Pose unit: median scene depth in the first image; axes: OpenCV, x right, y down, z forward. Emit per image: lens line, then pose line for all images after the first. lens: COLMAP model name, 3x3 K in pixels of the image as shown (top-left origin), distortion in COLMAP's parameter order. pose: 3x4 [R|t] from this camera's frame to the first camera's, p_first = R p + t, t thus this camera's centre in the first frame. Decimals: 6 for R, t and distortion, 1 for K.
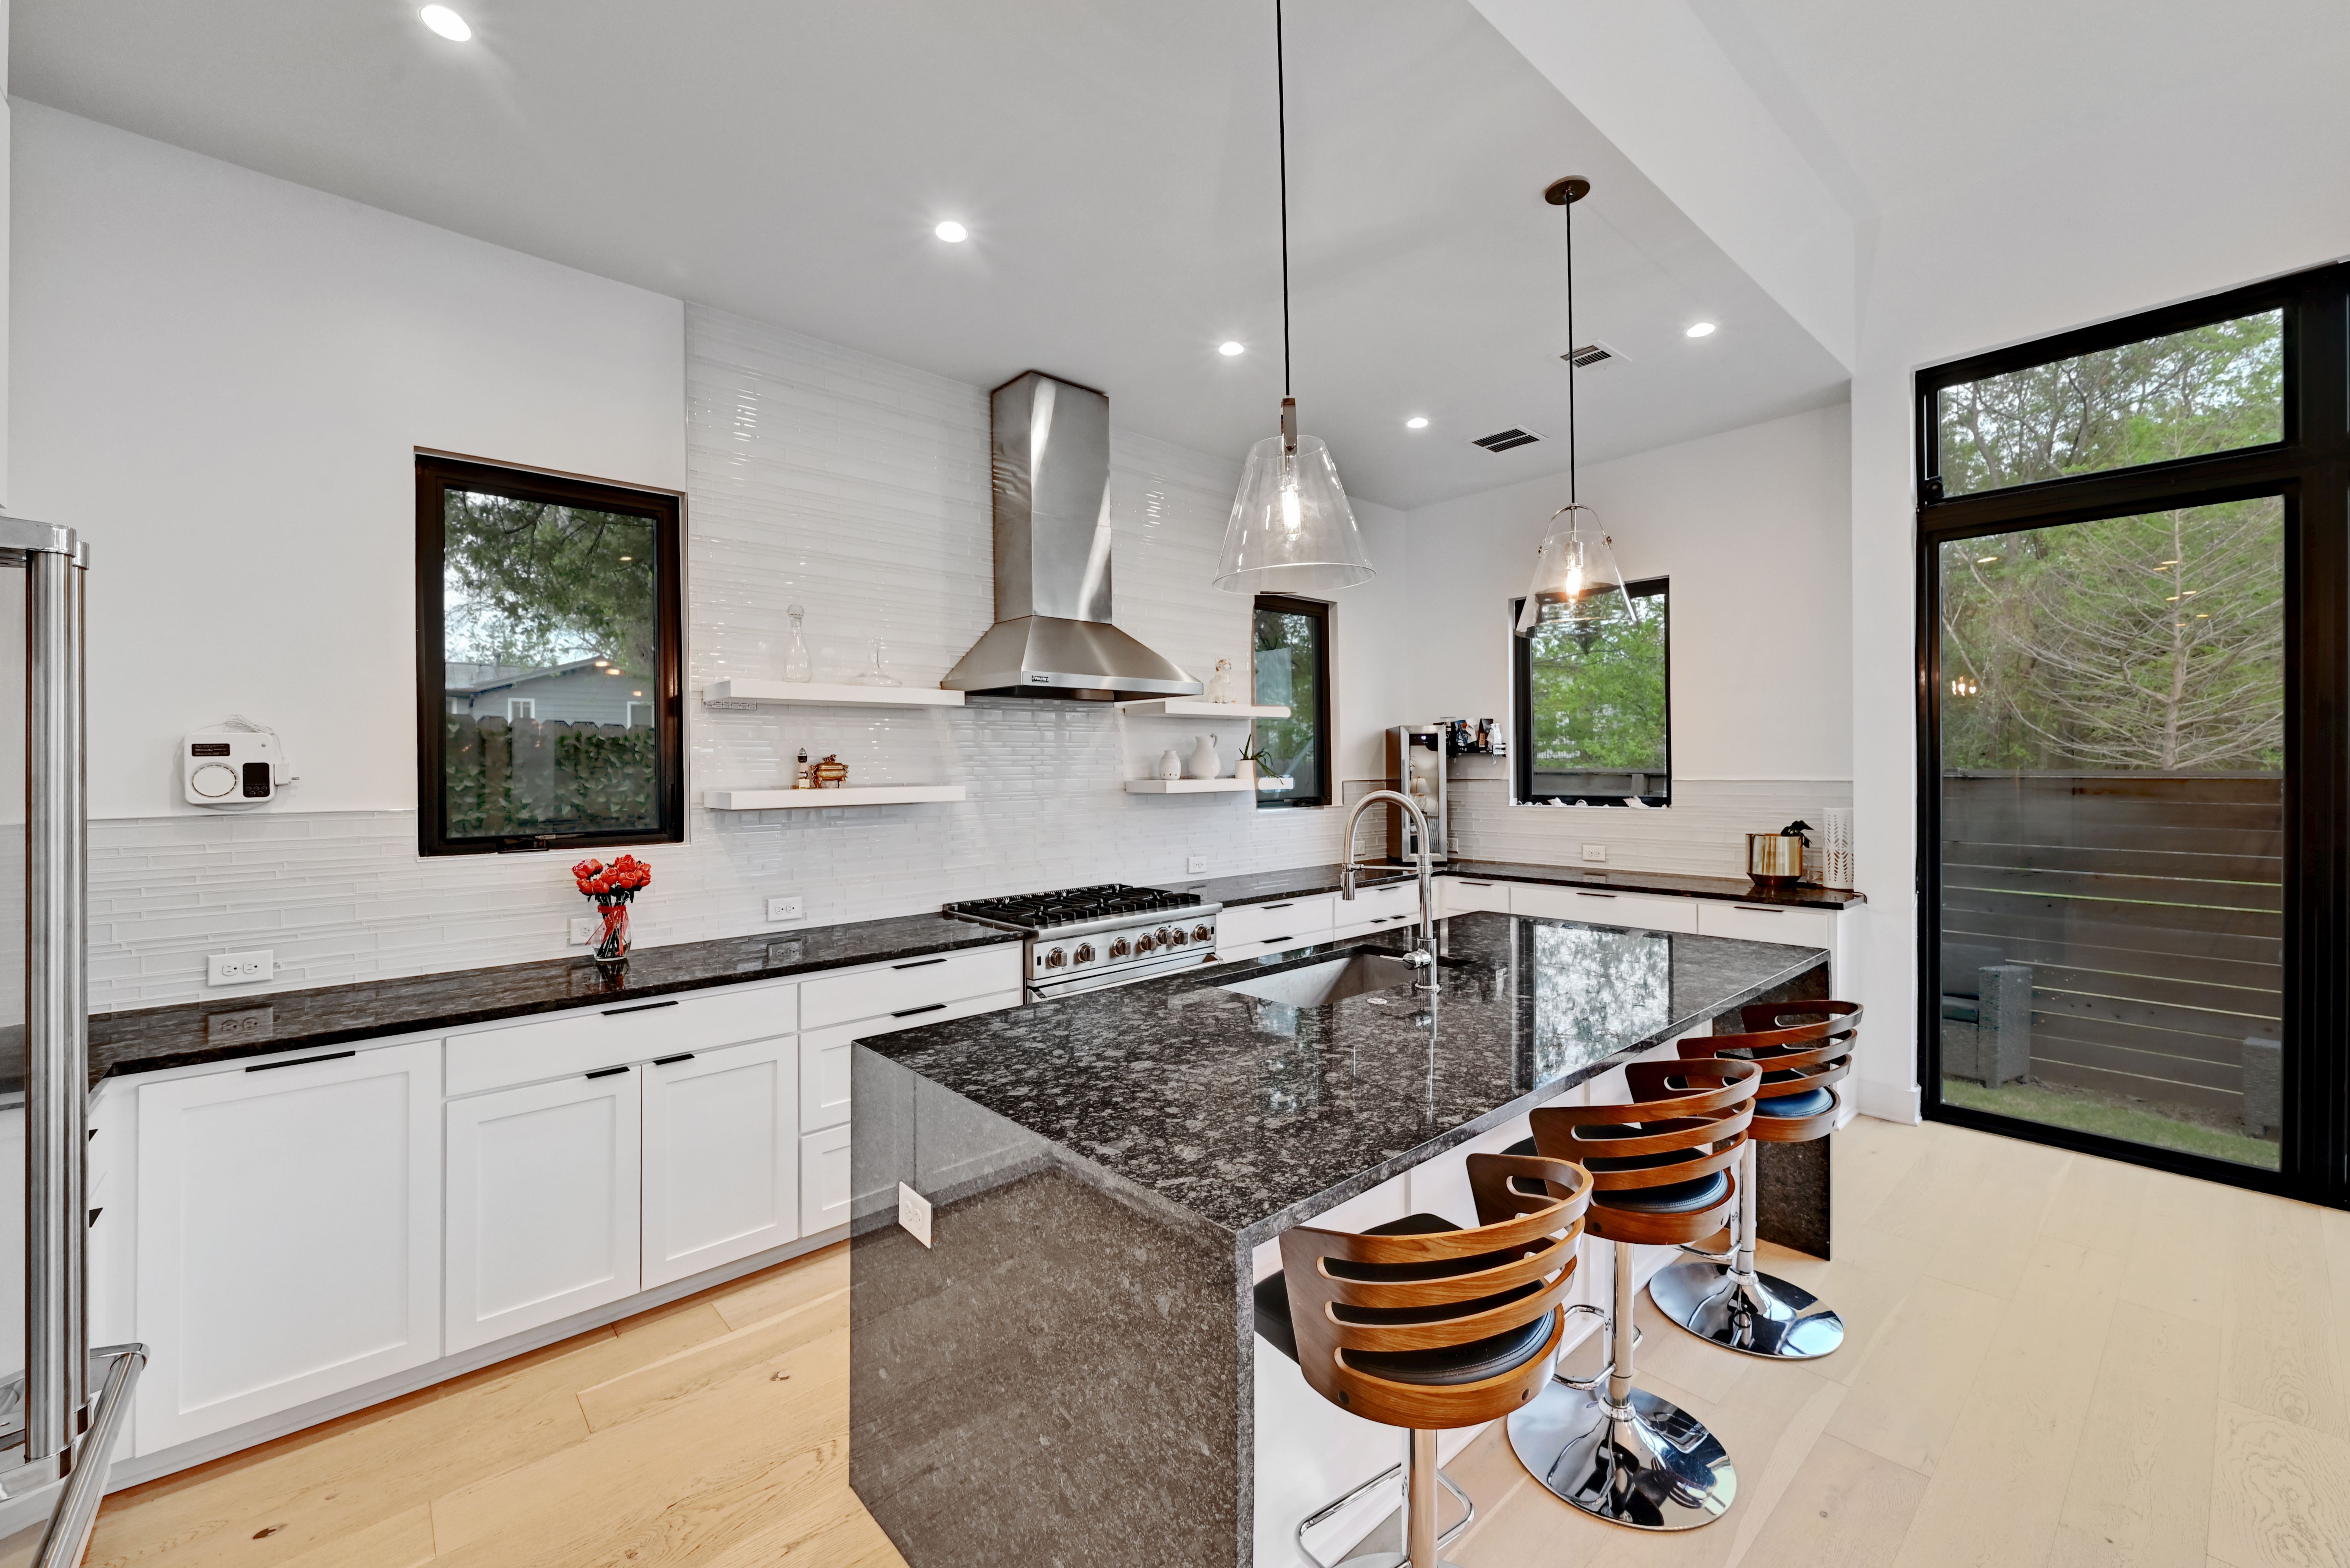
lens RADIAL K [[950.4, 0, 1181.9], [0, 950.4, 769.8], [0, 0, 1]] dist [0.008433, -0.000026]
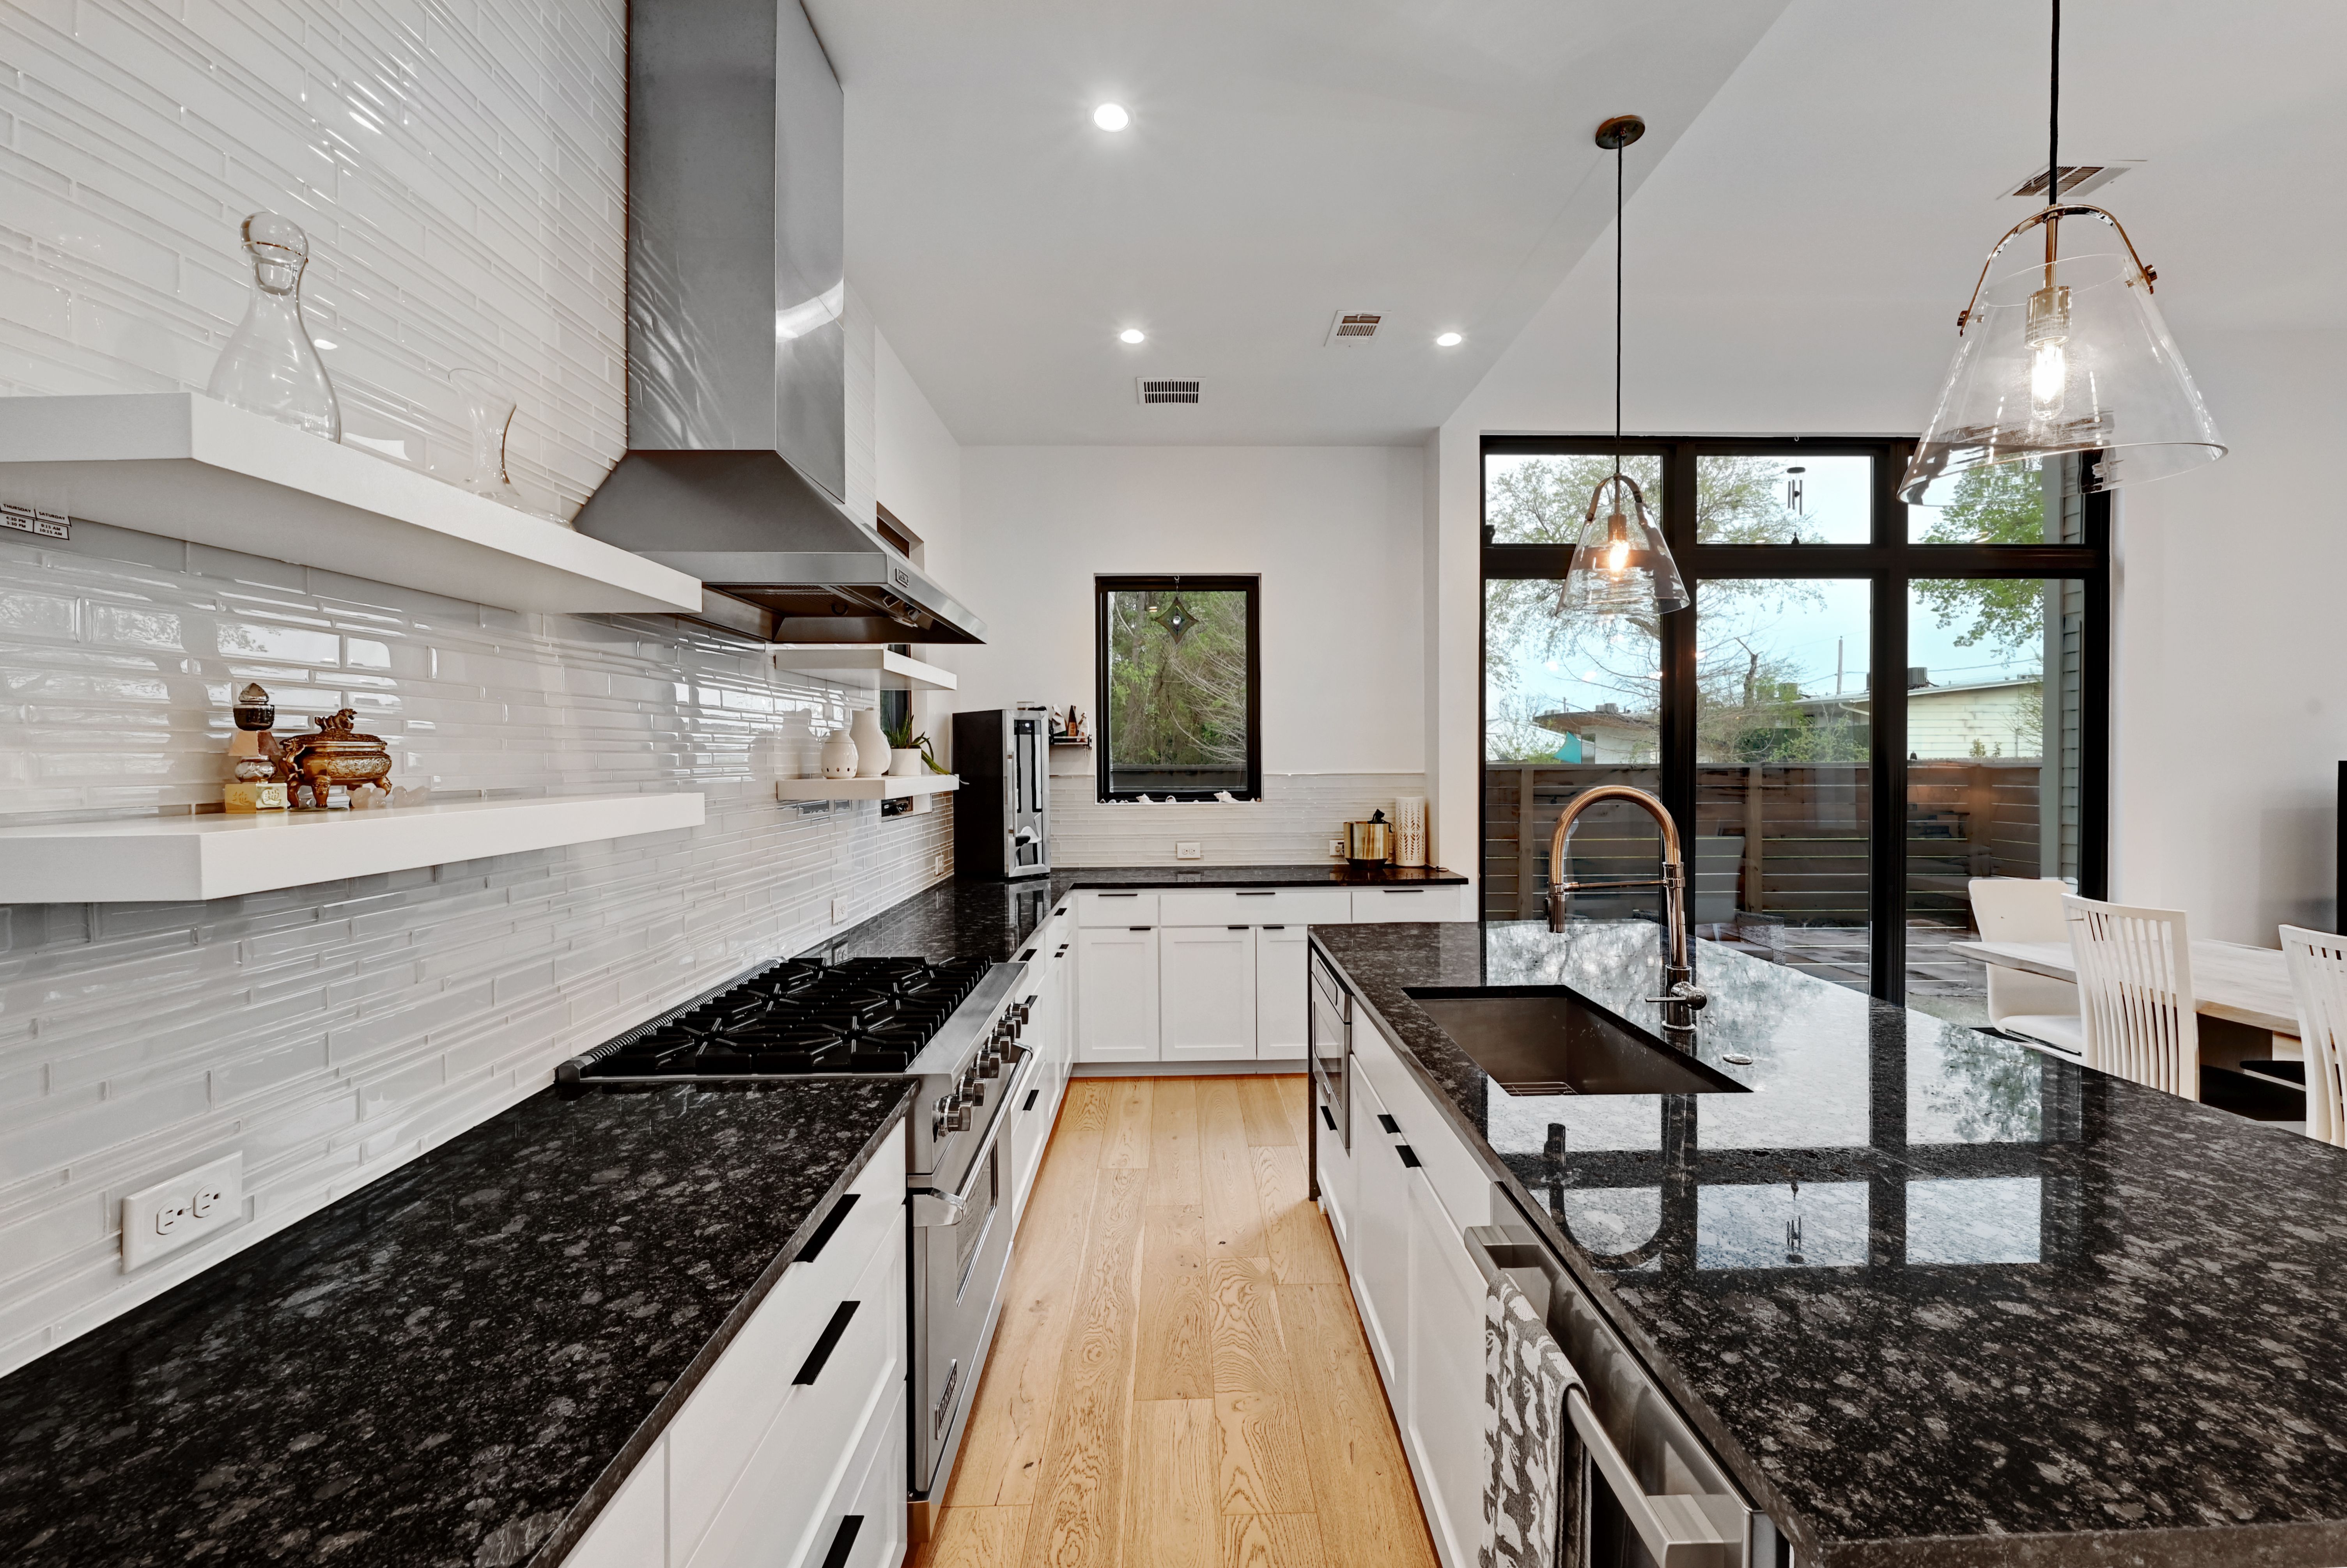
lens RADIAL K [[957.3, 0, 1191.2], [0, 957.3, 757.6], [0, 0, 1]] dist [0.003321, -0.000374]
pose [[0.640192, 0.006021, 0.768191, -0.426303], [0.003146, 0.999940, -0.010459, 0.005471], [-0.768209, 0.009113, 0.640135, 0.536846]]
